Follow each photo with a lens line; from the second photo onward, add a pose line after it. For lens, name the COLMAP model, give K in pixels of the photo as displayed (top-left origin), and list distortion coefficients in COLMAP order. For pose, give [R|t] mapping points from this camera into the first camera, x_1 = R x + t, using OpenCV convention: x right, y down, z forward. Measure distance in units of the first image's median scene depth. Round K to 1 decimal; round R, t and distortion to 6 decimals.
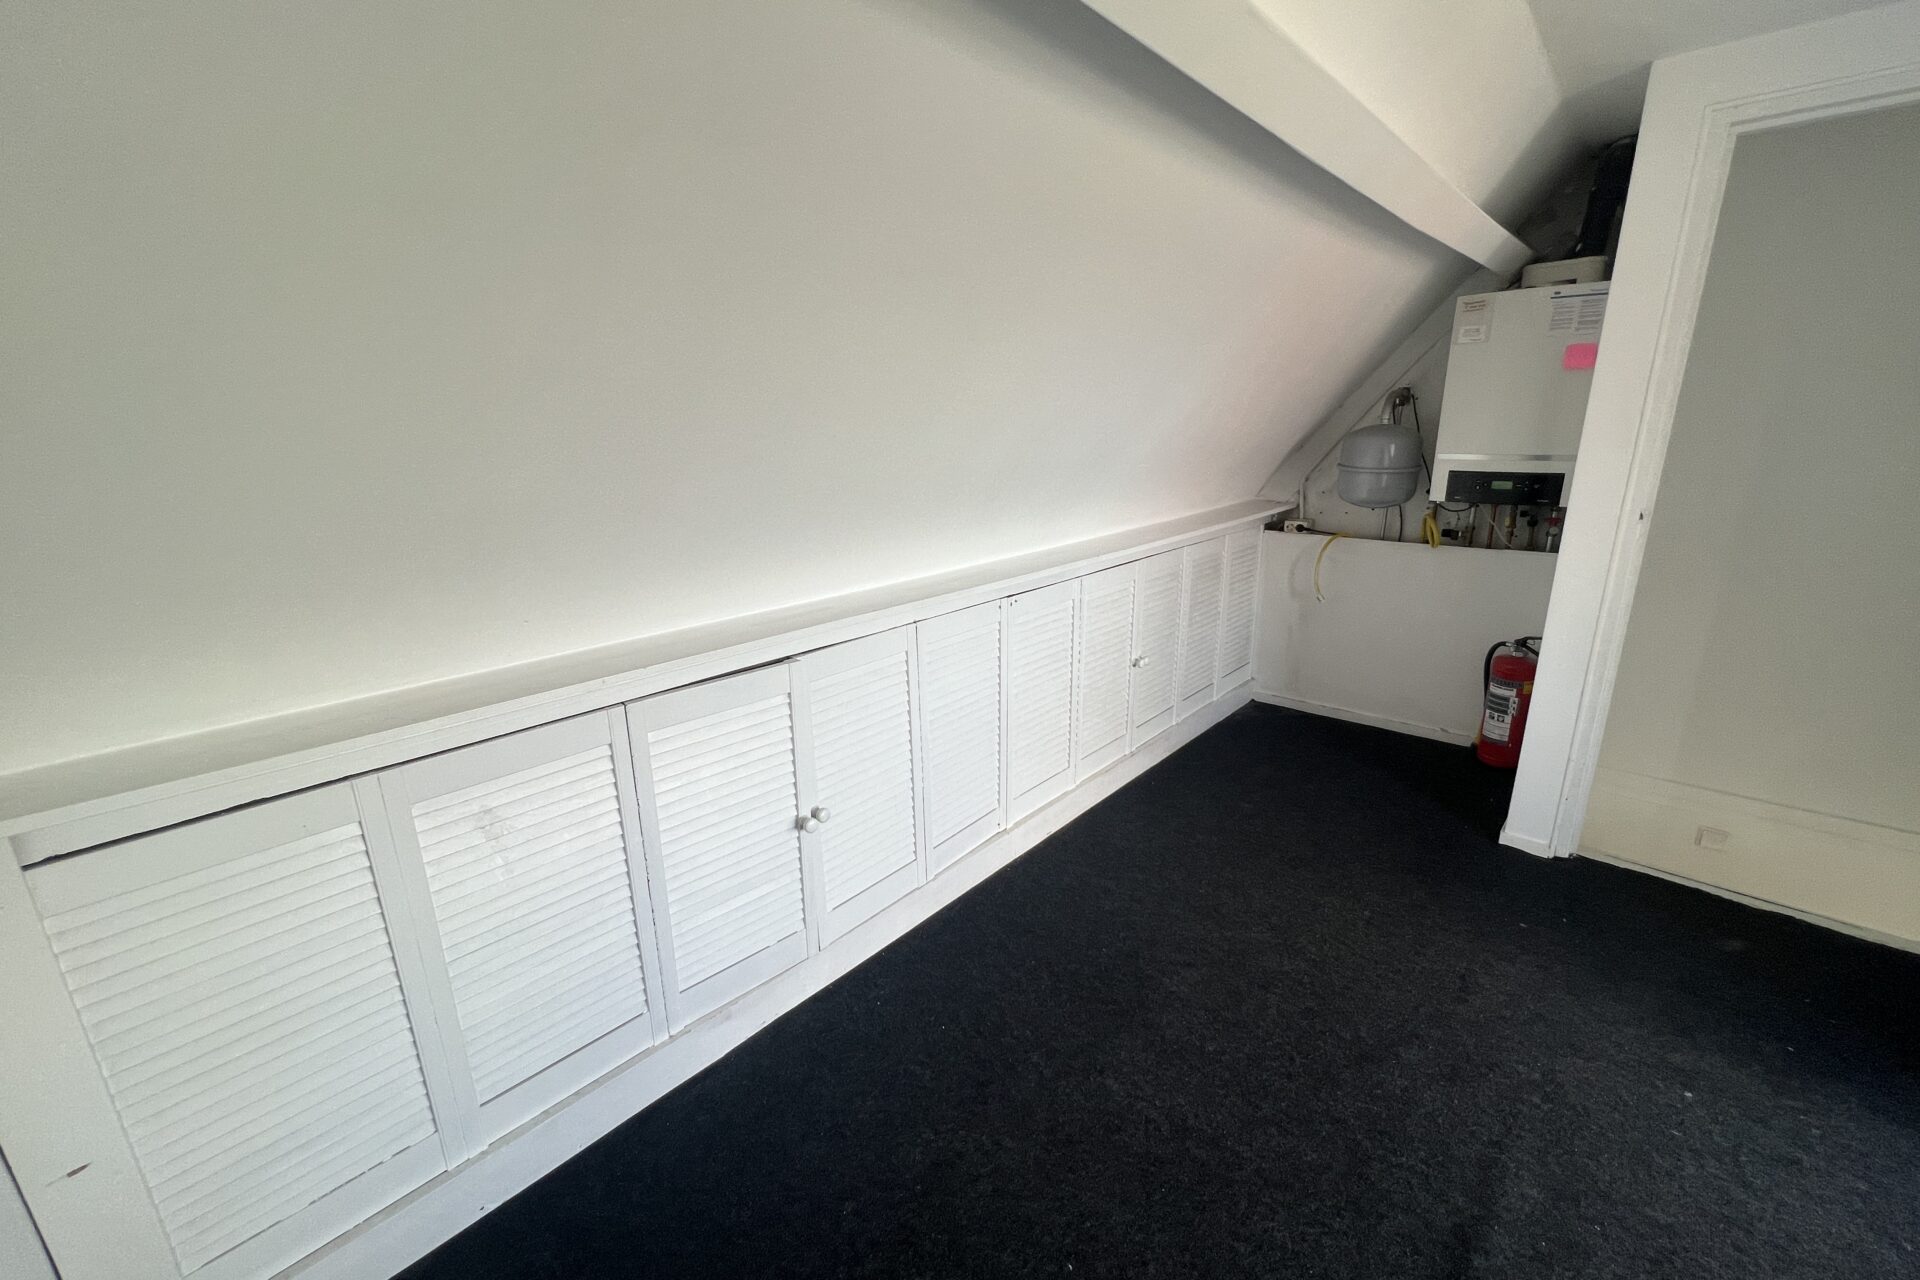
lens RADIAL K [[768.0, 0, 946.3], [0, 768.0, 634.8], [0, 0, 1]] dist [-0.005978, 0.001081]
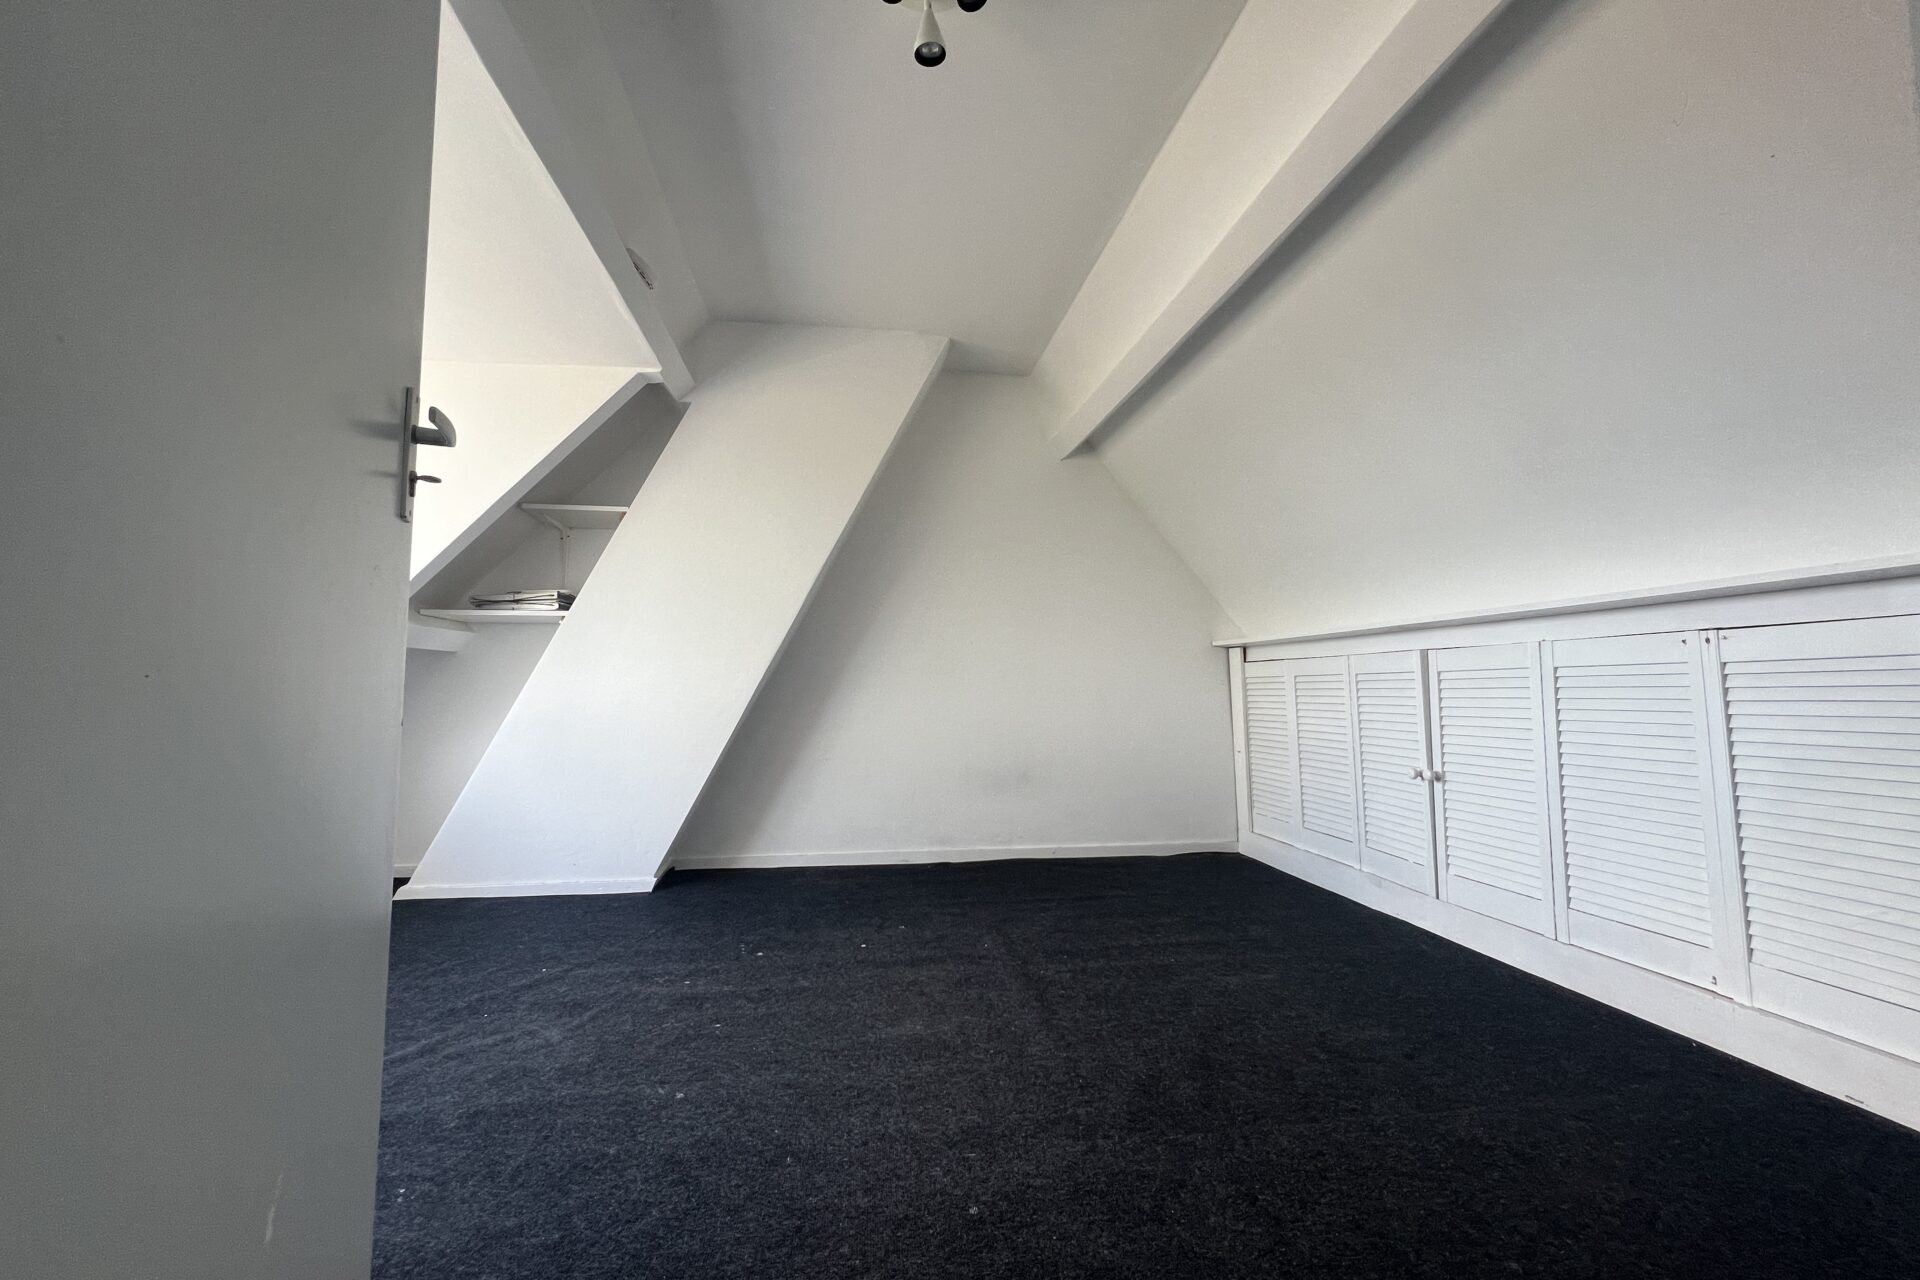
lens RADIAL K [[768.0, 0, 955.8], [0, 768.0, 623.0], [0, 0, 1]] dist [-0.005978, 0.001081]
pose [[-0.627089, -0.038289, -0.778006, 1.112608], [-0.194545, 0.974837, 0.108831, 0.003087], [0.754262, 0.219604, -0.618759, 0.936335]]
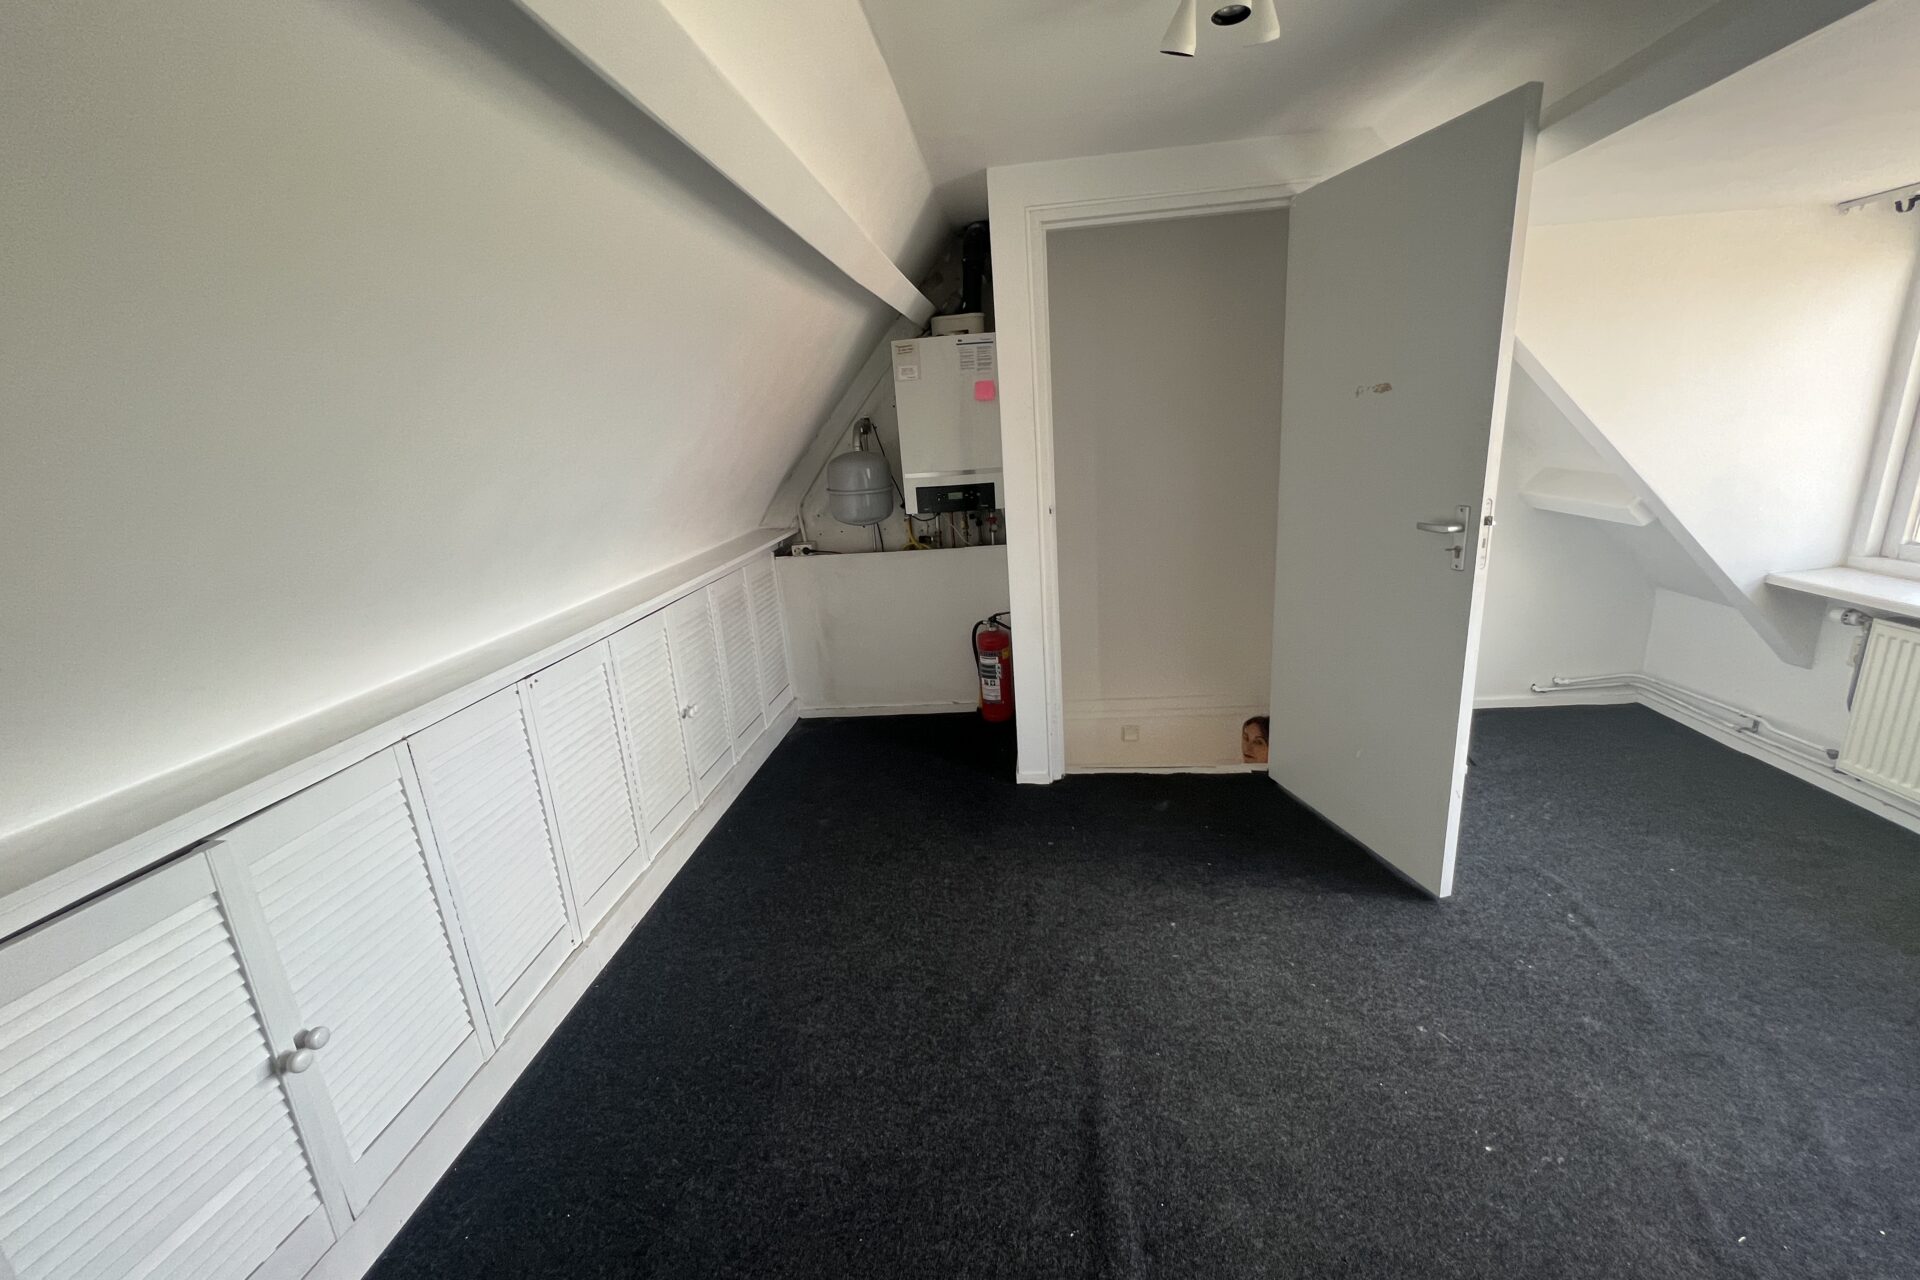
lens RADIAL K [[768.0, 0, 951.0], [0, 768.0, 634.4], [0, 0, 1]] dist [-0.005978, 0.001081]
pose [[0.792934, -0.191710, 0.578362, -0.027522], [0.213786, 0.976403, 0.030549, -0.022745], [-0.570571, 0.099422, 0.815208, 0.040195]]
